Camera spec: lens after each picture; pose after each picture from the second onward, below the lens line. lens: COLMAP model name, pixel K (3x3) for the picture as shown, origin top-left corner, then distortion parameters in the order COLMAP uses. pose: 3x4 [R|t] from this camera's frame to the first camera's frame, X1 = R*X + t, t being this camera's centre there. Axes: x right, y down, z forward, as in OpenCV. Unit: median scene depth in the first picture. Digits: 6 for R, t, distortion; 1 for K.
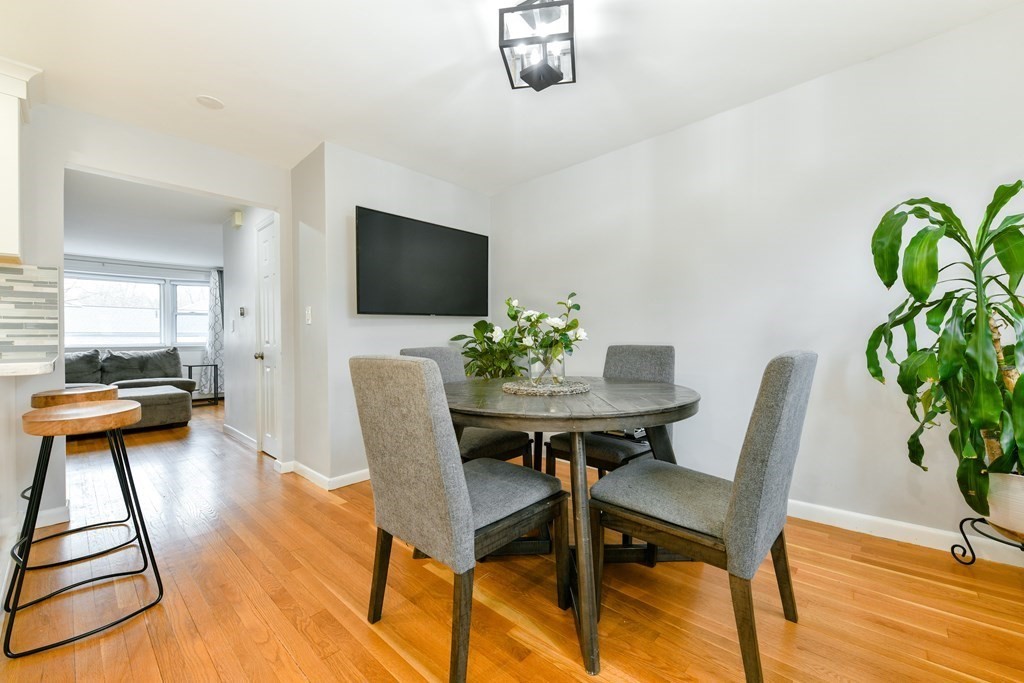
lens RADIAL K [[410.6, 0, 518.3], [0, 410.6, 340.7], [0, 0, 1]] dist [-0.001261, -0.002225]
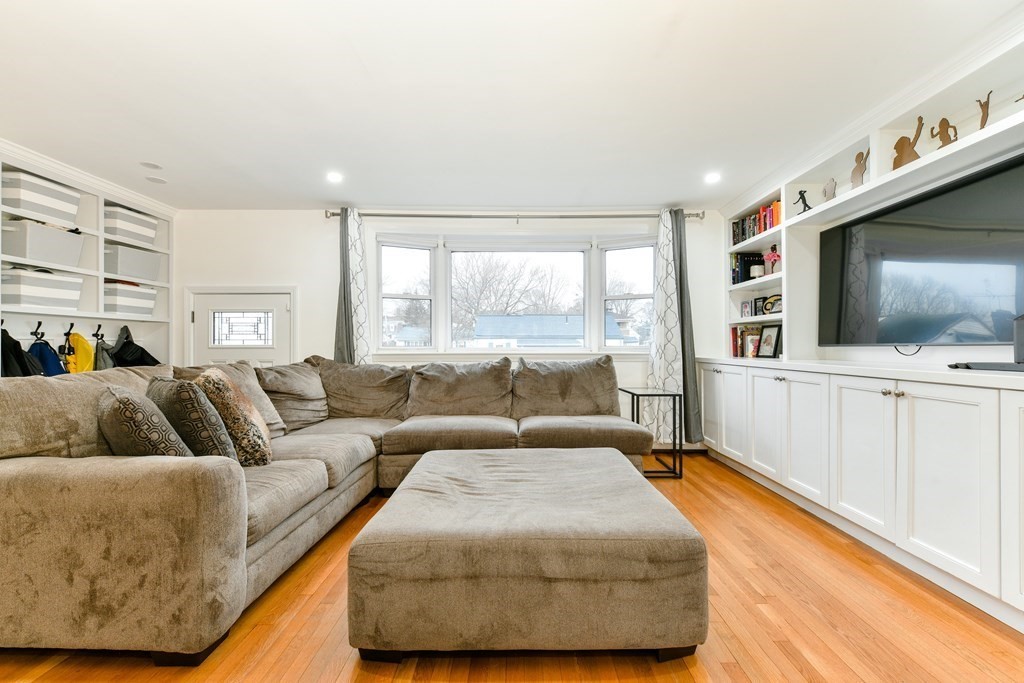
lens RADIAL K [[410.6, 0, 521.0], [0, 410.6, 342.7], [0, 0, 1]] dist [-0.001261, -0.002225]
pose [[0.677113, 0.013392, -0.735757, -0.857623], [-0.009684, 0.999910, 0.009287, -0.008137], [0.735815, 0.000837, 0.677182, 0.906400]]
